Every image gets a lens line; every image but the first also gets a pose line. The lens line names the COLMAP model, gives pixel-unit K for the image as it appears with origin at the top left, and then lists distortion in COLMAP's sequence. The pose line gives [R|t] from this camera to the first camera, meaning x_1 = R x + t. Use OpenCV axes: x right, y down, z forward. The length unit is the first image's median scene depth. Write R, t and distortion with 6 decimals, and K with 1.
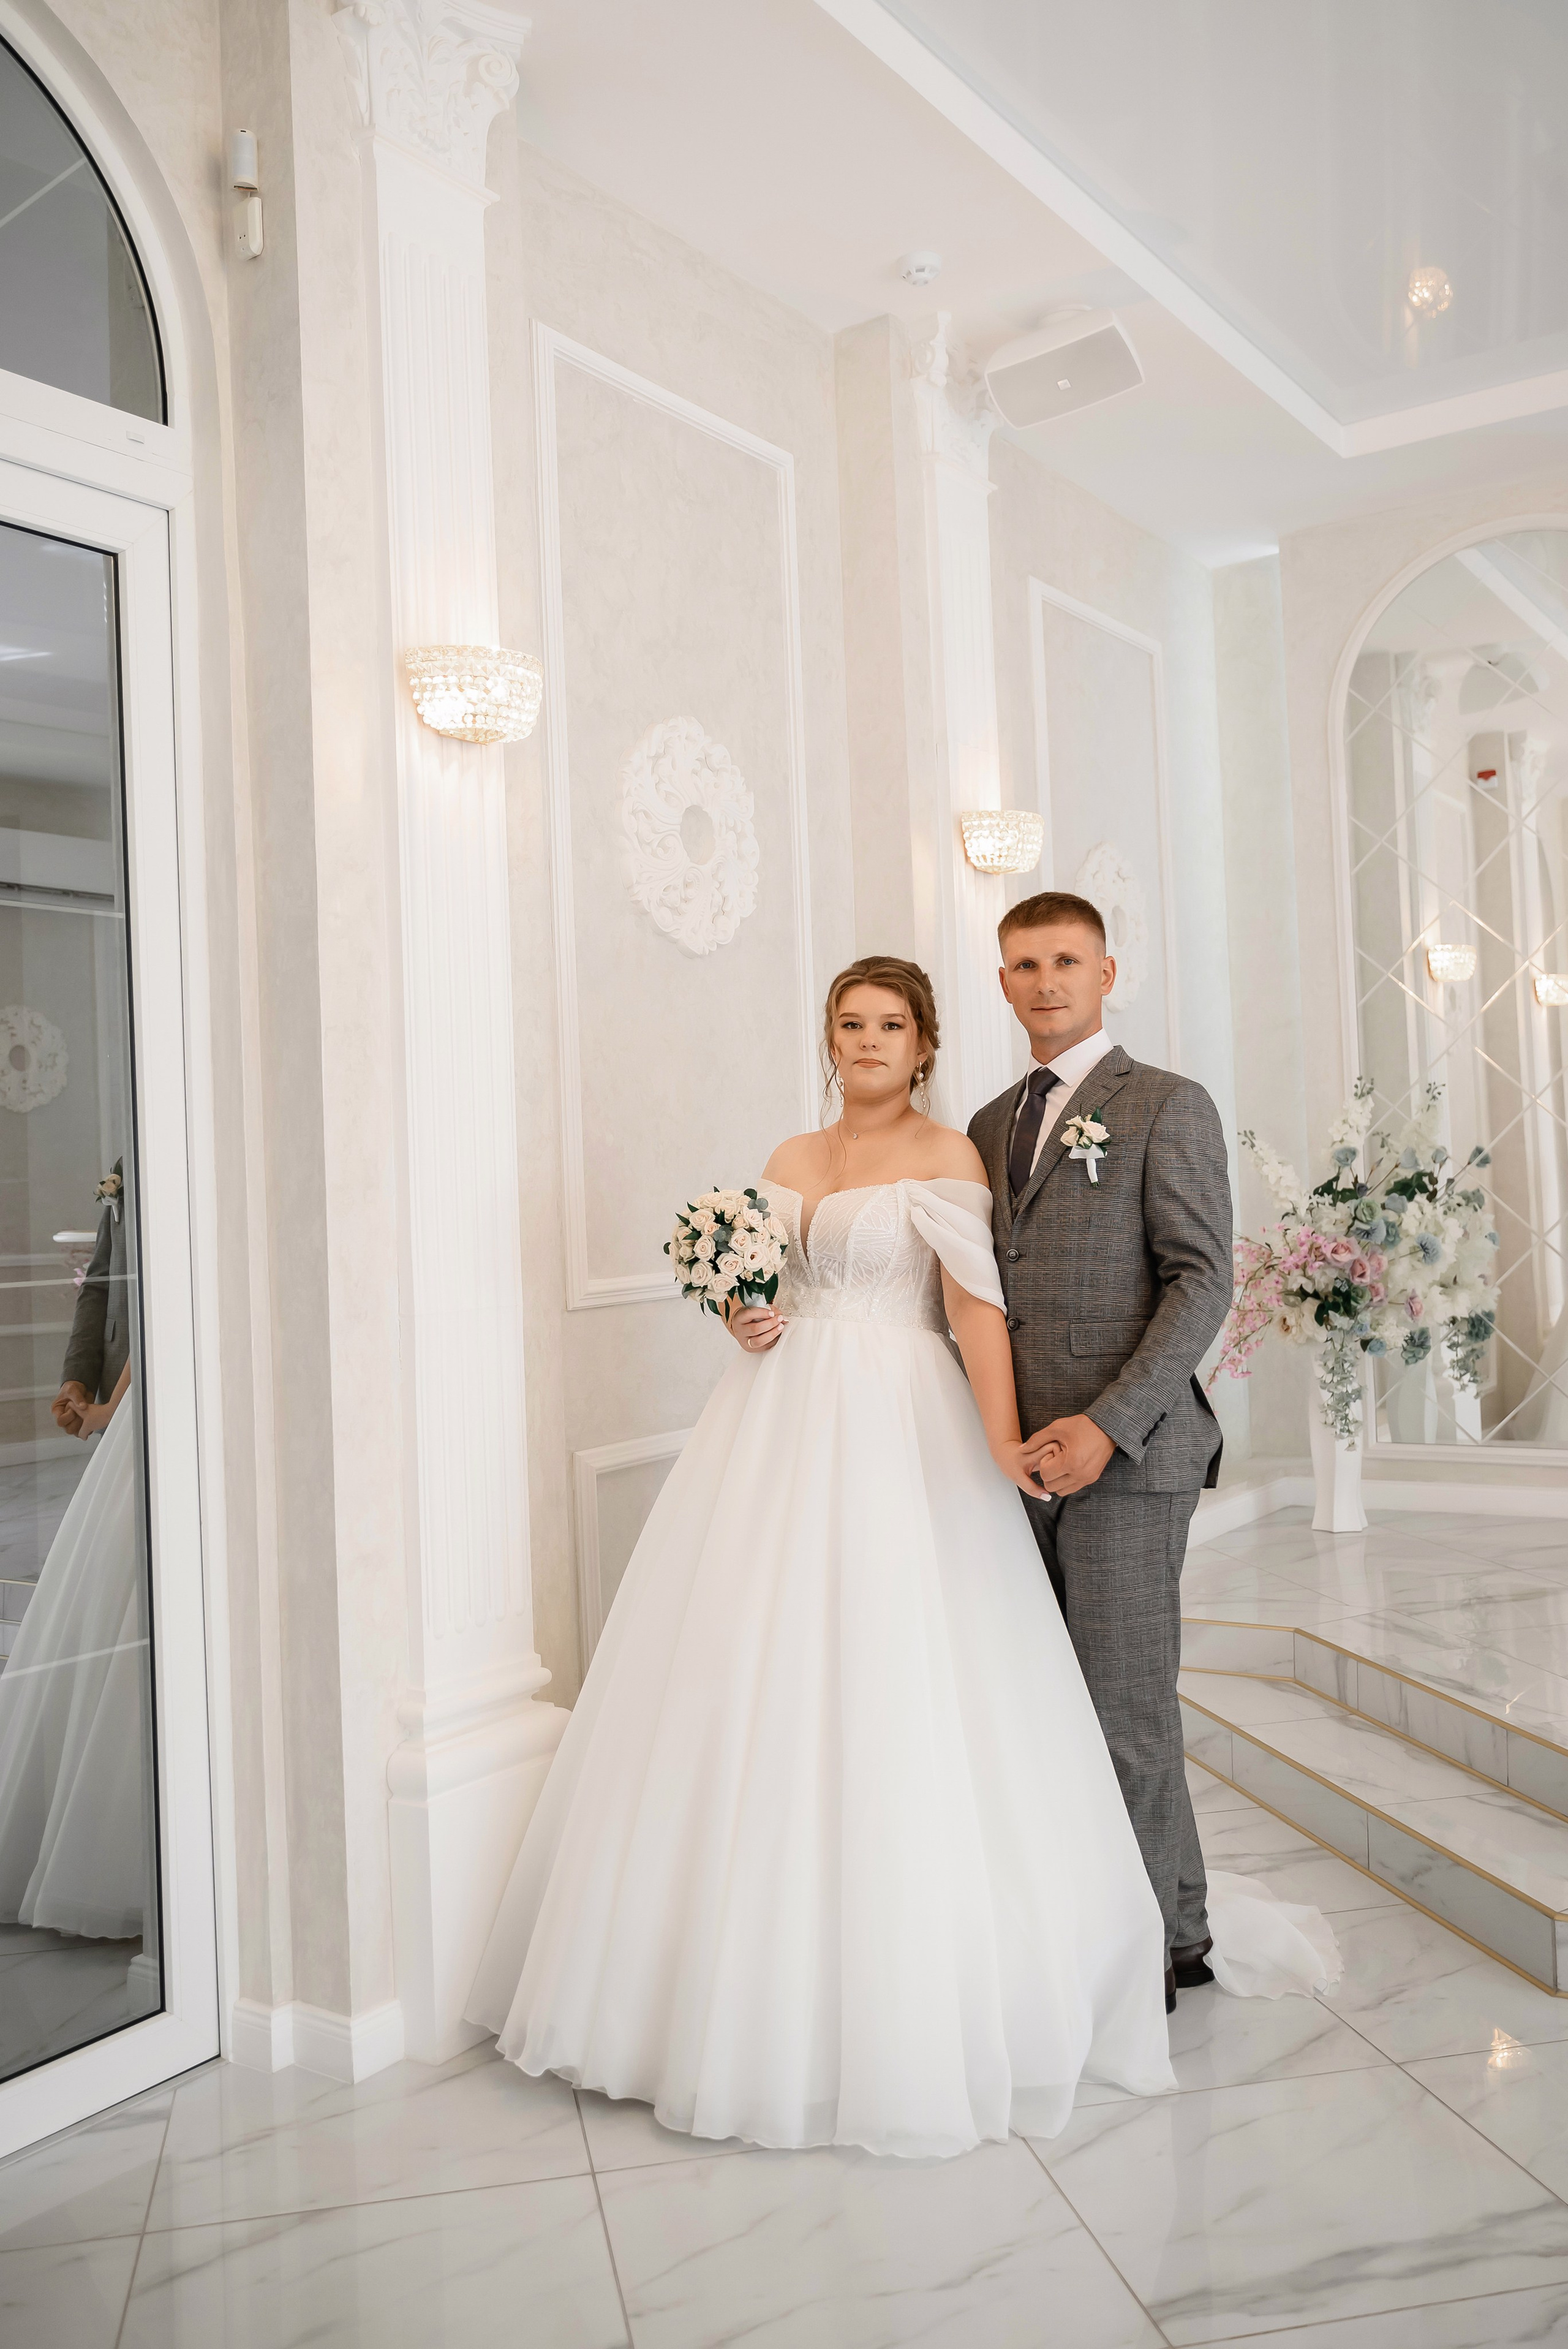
lens RADIAL K [[1854.2, 0, 791.0], [0, 1854.2, 1168.5], [0, 0, 1]] dist [0.037922, 0.004920]
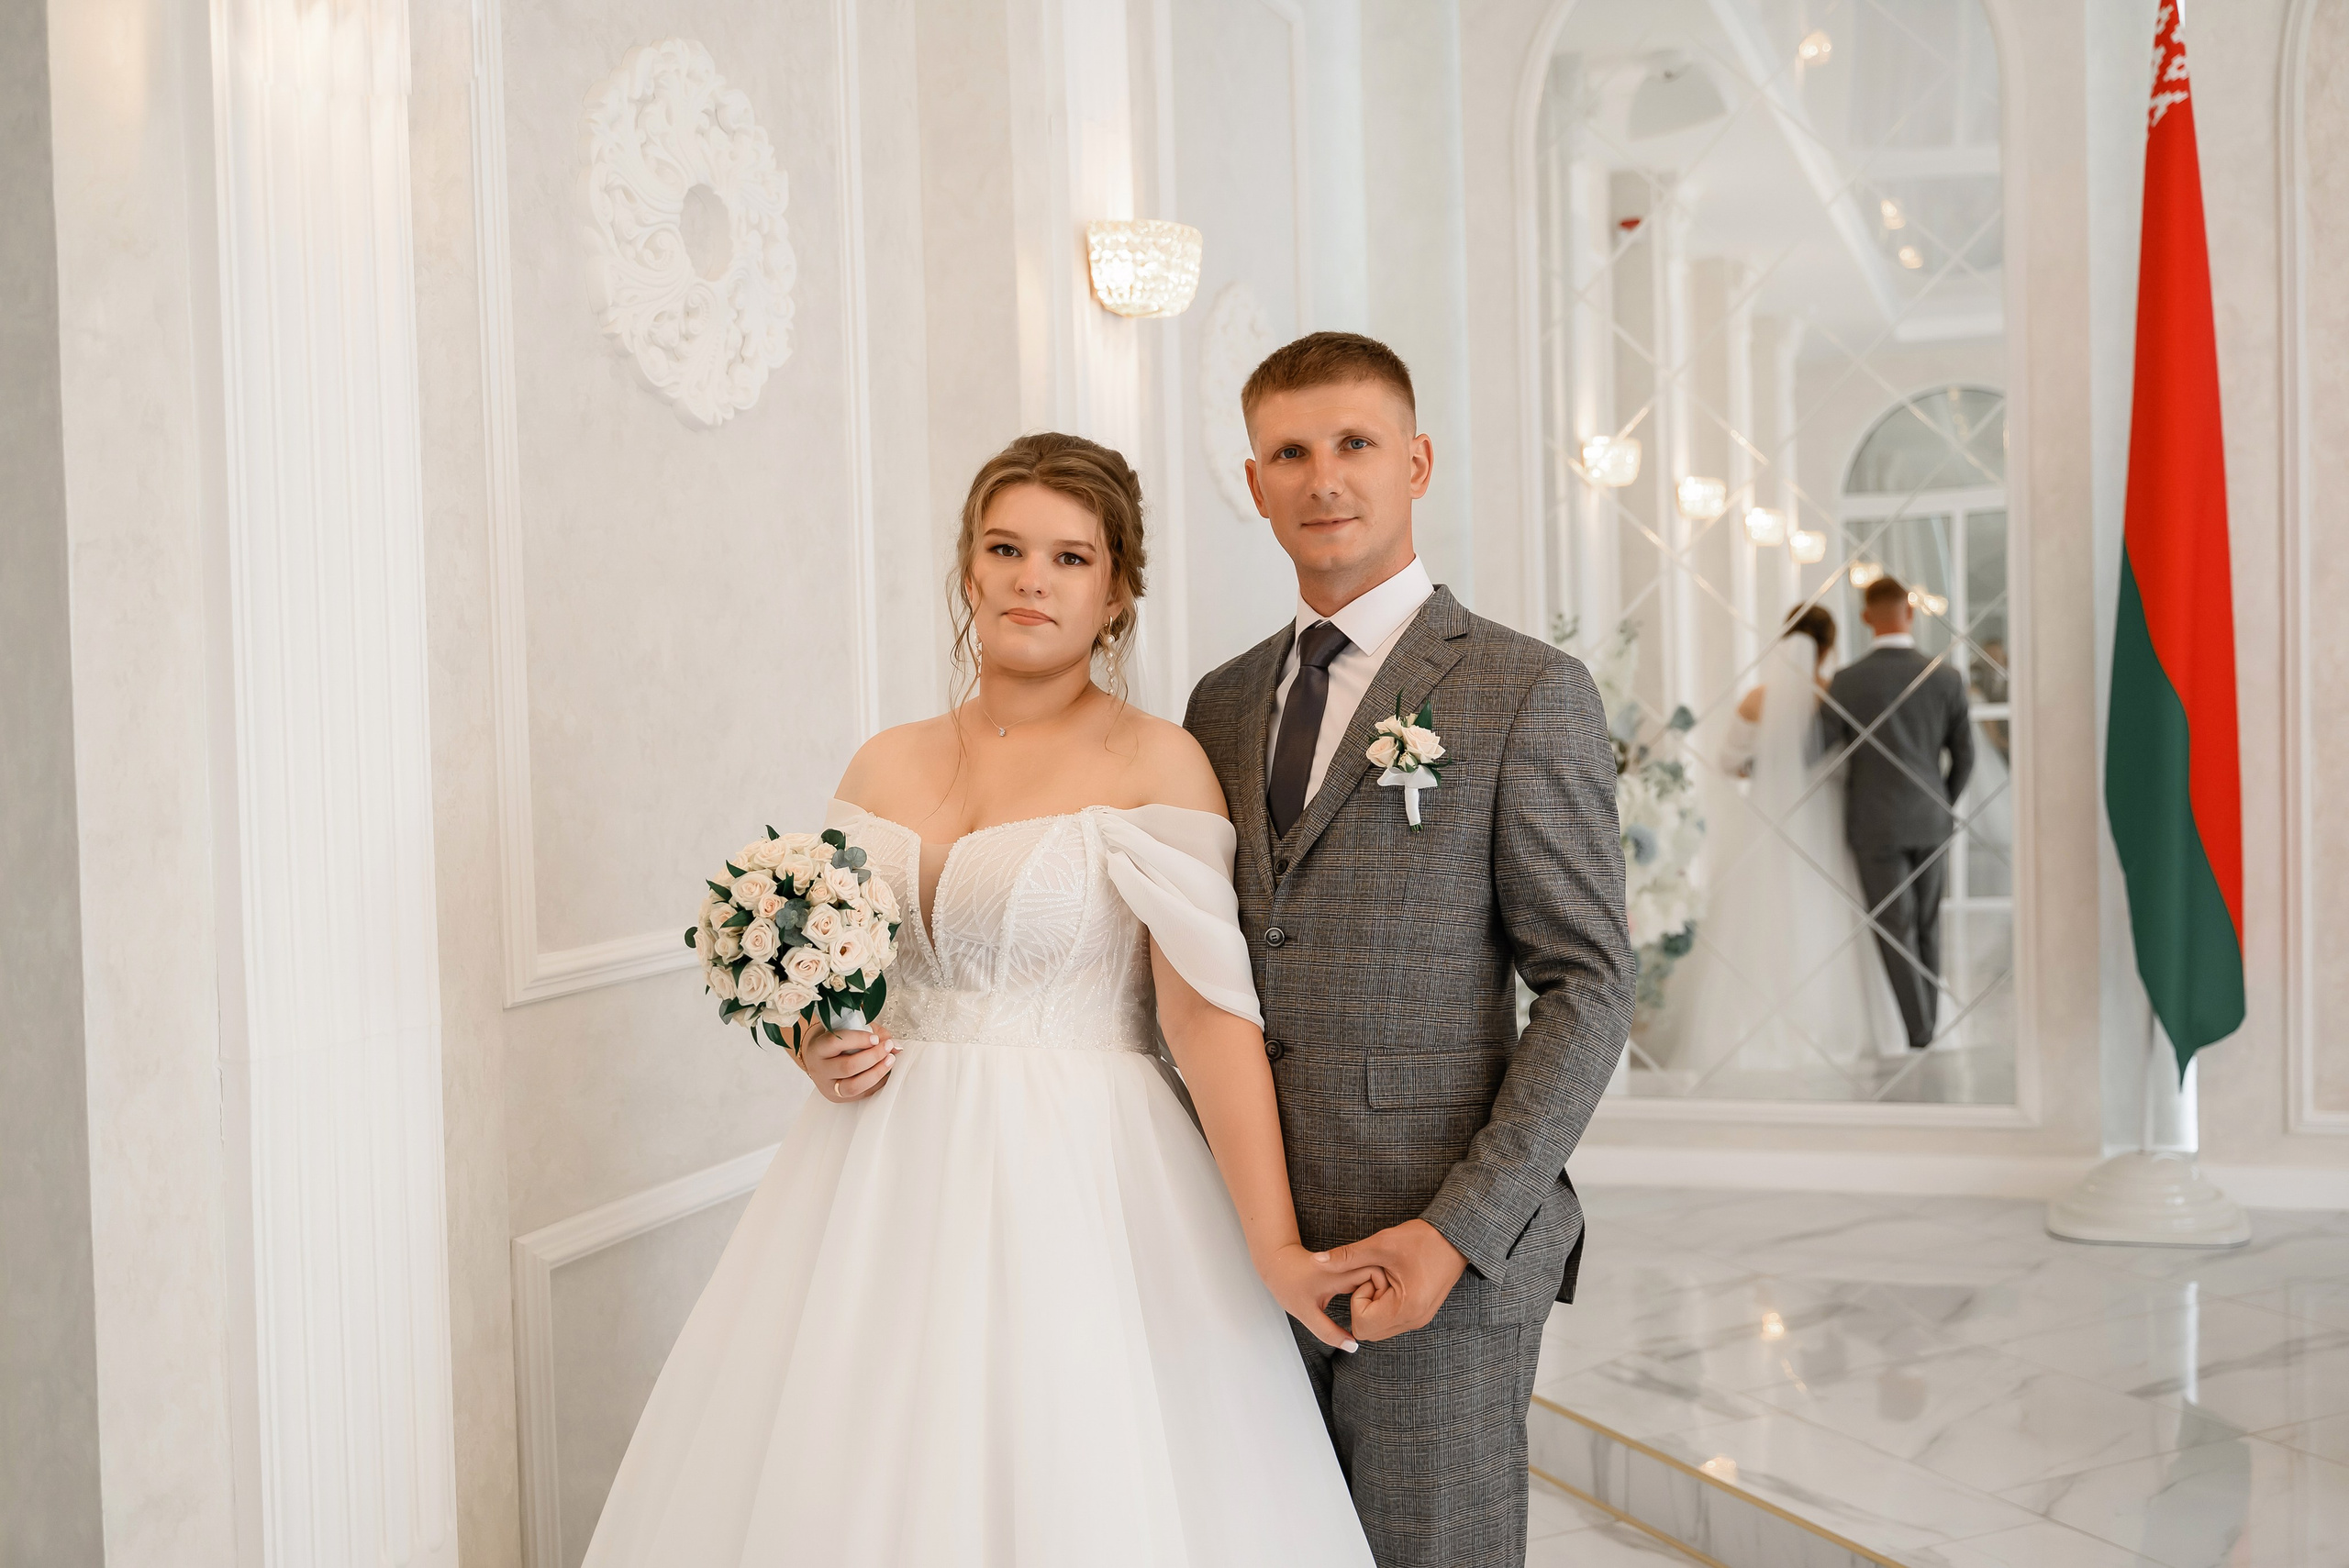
lens RADIAL K [[2473.0, 0, 1158.7], [0, 2473.0, 793.5], [0, 0, 1]] dist [-0.014708, 0.000000]
pose [[0.987451, -0.004022, 0.157878, -0.040716], [-0.000766, 0.999542, 0.030255, -0.020902], [-0.157927, -0.029997, 0.986995, 0.192265]]
